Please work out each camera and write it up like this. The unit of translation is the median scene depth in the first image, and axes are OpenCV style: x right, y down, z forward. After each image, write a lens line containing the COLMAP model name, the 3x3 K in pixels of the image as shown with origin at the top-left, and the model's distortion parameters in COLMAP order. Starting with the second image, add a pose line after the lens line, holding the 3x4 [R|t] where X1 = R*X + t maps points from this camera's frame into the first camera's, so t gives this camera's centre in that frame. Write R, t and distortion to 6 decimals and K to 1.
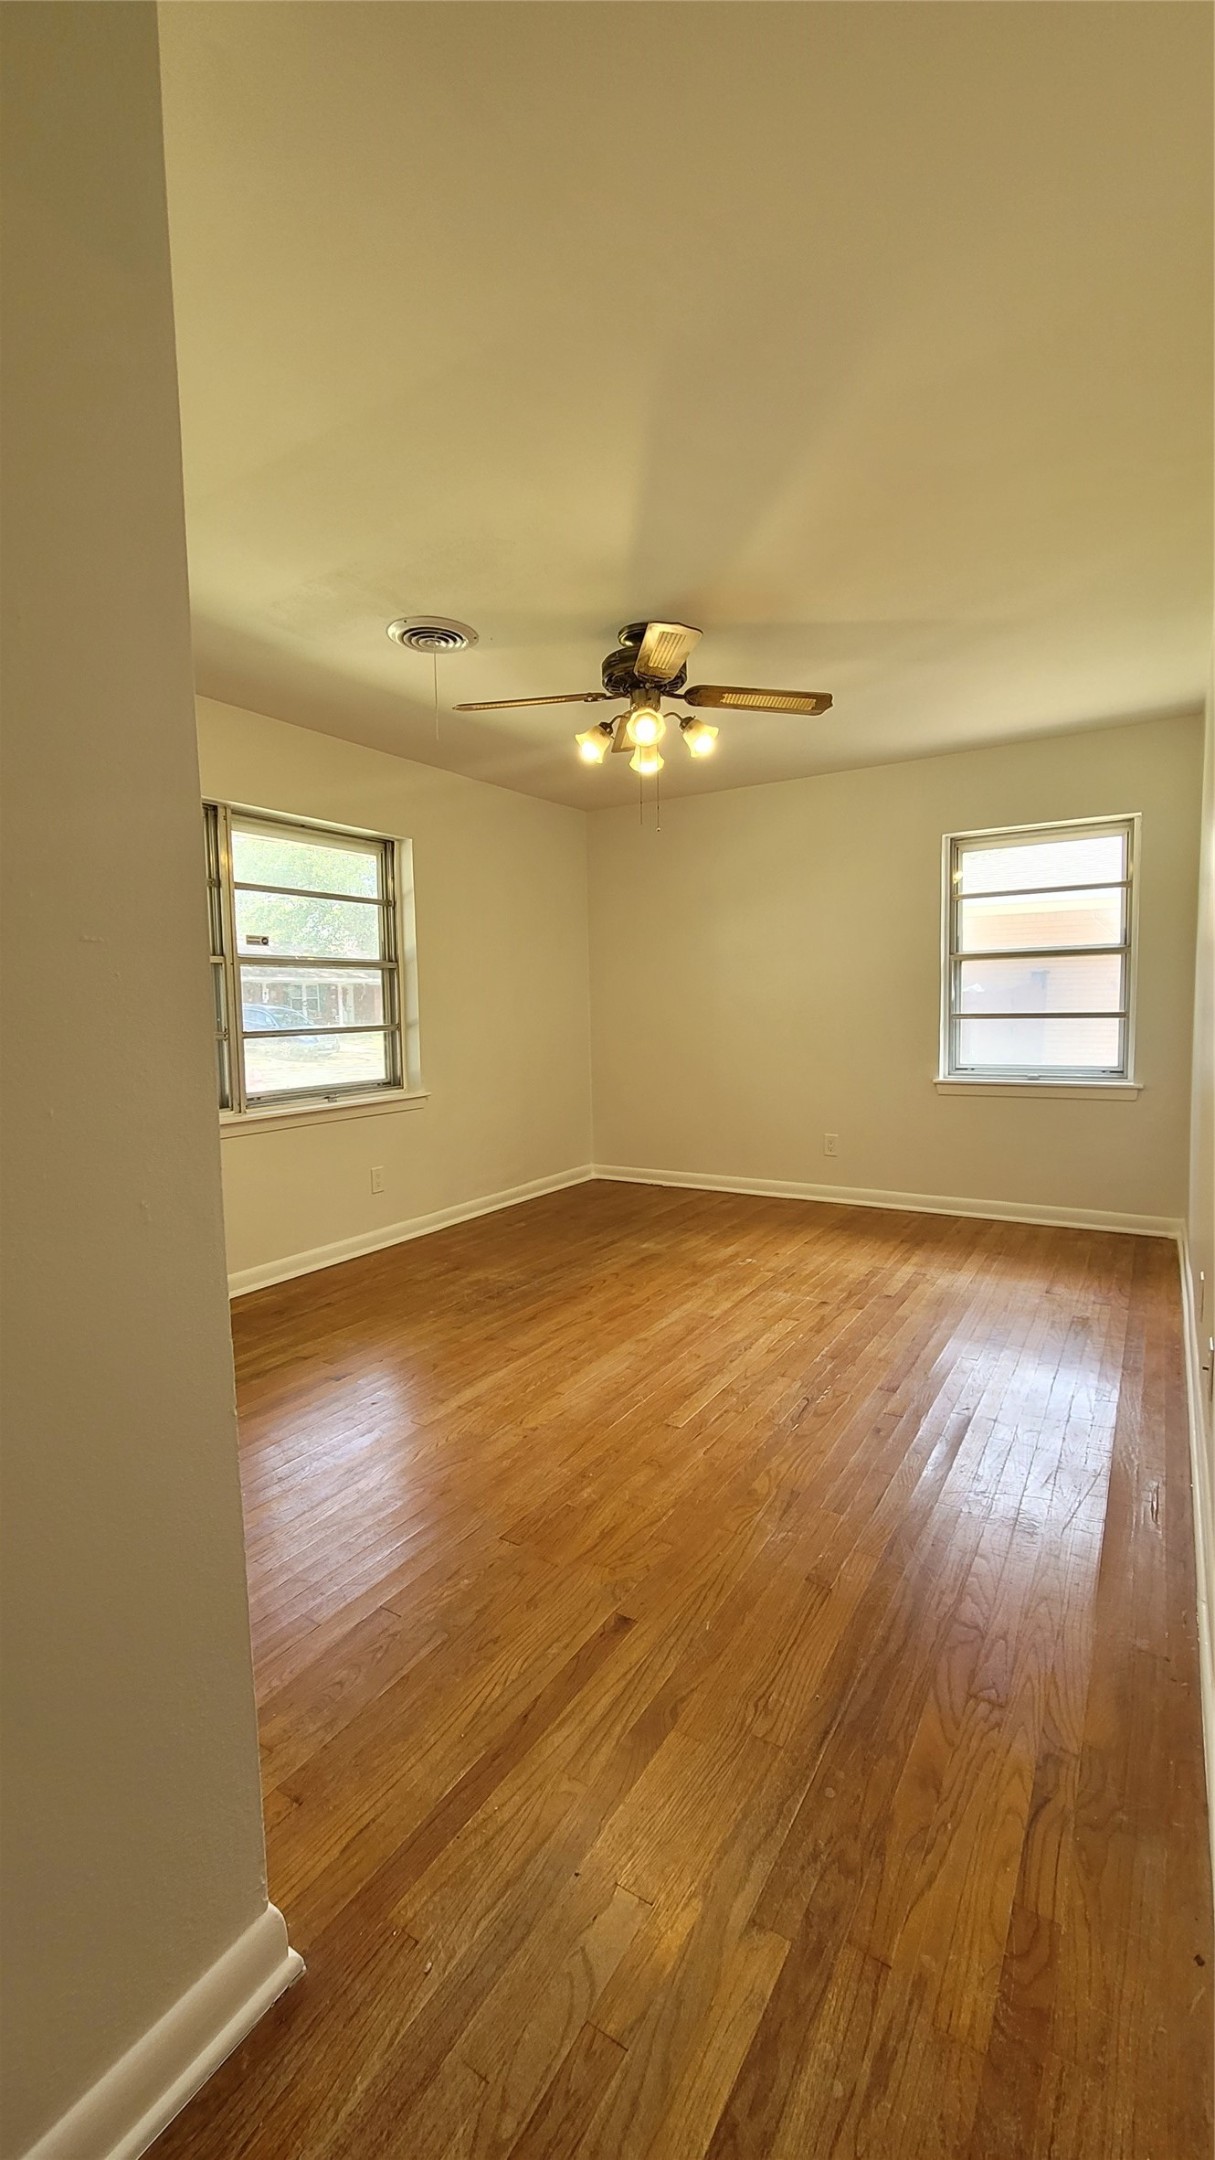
lens RADIAL K [[884.2, 0, 607.5], [0, 884.2, 1080.0], [0, 0, 1]] dist [-0.001887, -0.000332]
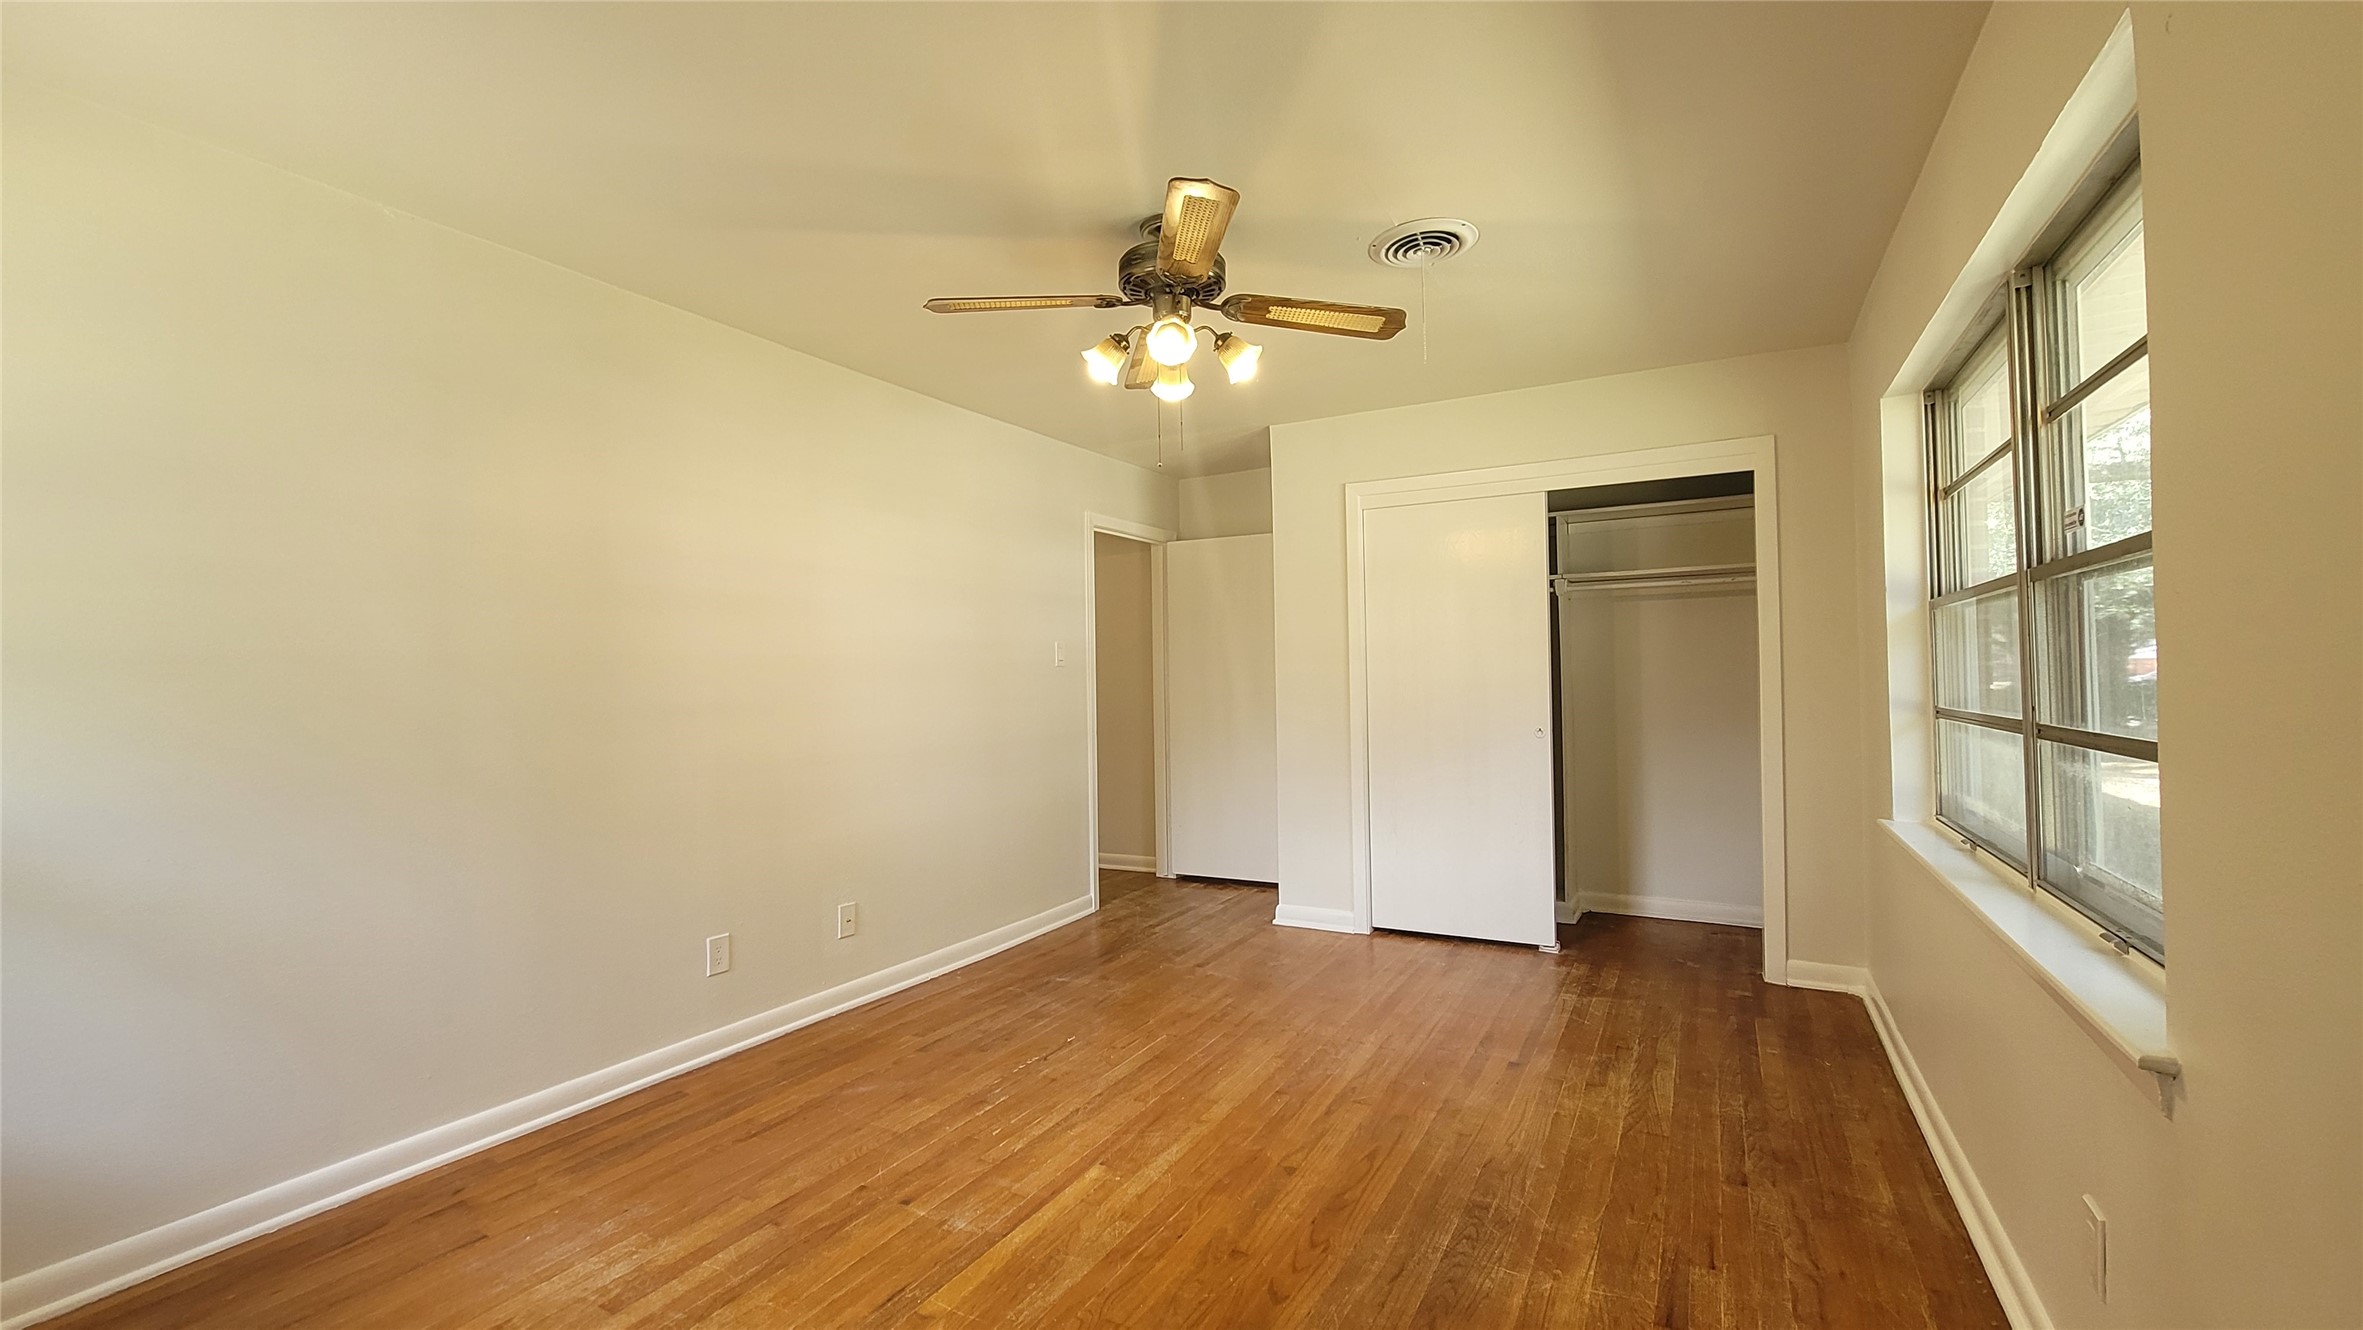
lens RADIAL K [[967.3, 0, 1181.5], [0, 967.3, 665.0], [0, 0, 1]] dist [-0.001887, -0.000332]
pose [[-0.997921, 0.035770, -0.053620, 0.084503], [0.031829, 0.996851, 0.072624, -0.158829], [0.056049, 0.070766, -0.995917, 1.707700]]
